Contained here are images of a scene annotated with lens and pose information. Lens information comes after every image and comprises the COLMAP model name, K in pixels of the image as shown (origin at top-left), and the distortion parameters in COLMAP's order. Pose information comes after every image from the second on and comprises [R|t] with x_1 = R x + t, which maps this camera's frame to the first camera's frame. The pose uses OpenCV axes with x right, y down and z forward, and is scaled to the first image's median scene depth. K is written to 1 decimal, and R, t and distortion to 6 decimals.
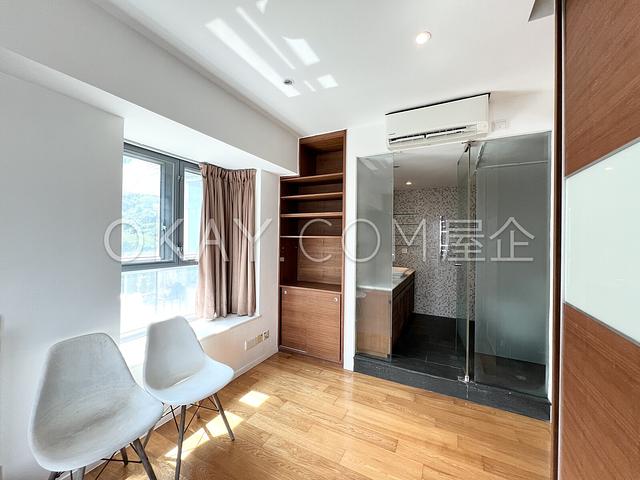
lens RADIAL K [[257.9, 0, 319.5], [0, 257.9, 239.2], [0, 0, 1]] dist [0.001421, -0.000230]
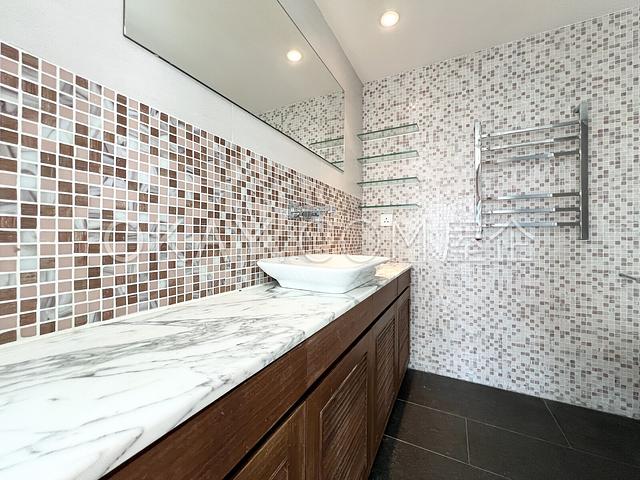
lens RADIAL K [[257.9, 0, 319.4], [0, 257.9, 239.3], [0, 0, 1]] dist [0.001421, -0.000230]
pose [[0.999710, -0.008770, -0.022419, 0.242284], [0.008752, 0.999961, -0.000911, 0.079720], [0.022426, 0.000714, 0.999748, 0.607723]]
